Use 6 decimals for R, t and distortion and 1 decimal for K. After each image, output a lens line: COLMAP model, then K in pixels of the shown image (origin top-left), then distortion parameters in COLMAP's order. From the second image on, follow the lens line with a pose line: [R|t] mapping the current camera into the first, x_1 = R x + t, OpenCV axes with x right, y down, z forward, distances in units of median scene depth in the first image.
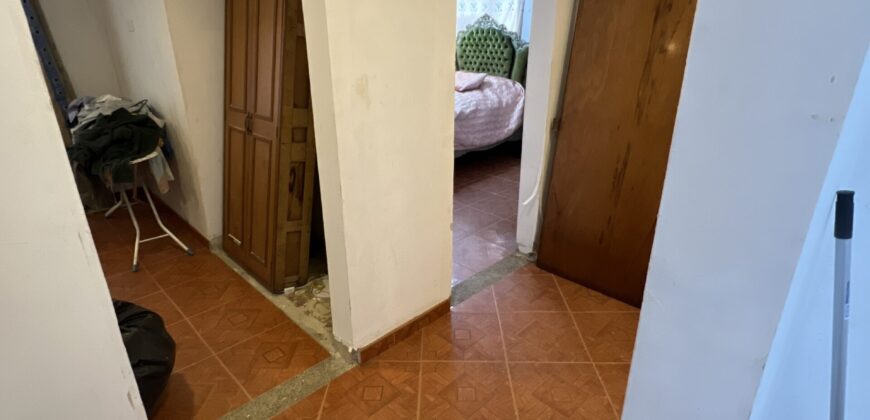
lens RADIAL K [[462.7, 0, 434.3], [0, 462.7, 207.9], [0, 0, 1]] dist [-0.000581, -0.000057]
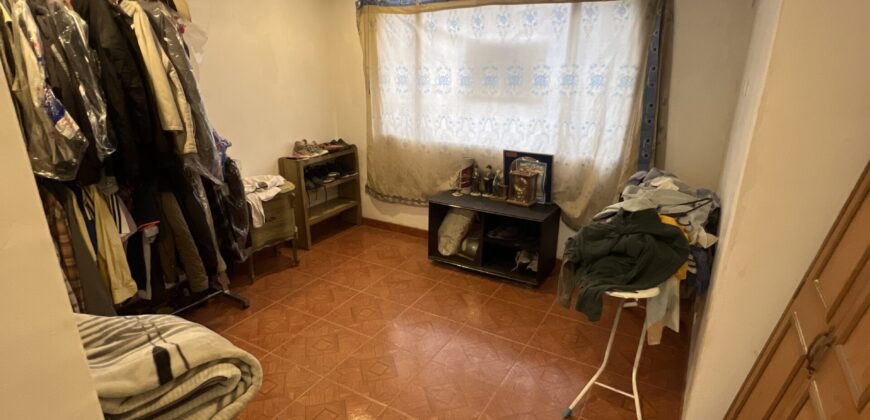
lens RADIAL K [[462.7, 0, 433.9], [0, 462.7, 211.1], [0, 0, 1]] dist [-0.000581, -0.000057]
pose [[0.293212, 0.310905, -0.904082, -0.158114], [-0.365861, 0.910154, 0.194336, -0.228689], [0.883274, 0.273786, 0.380616, 0.466610]]
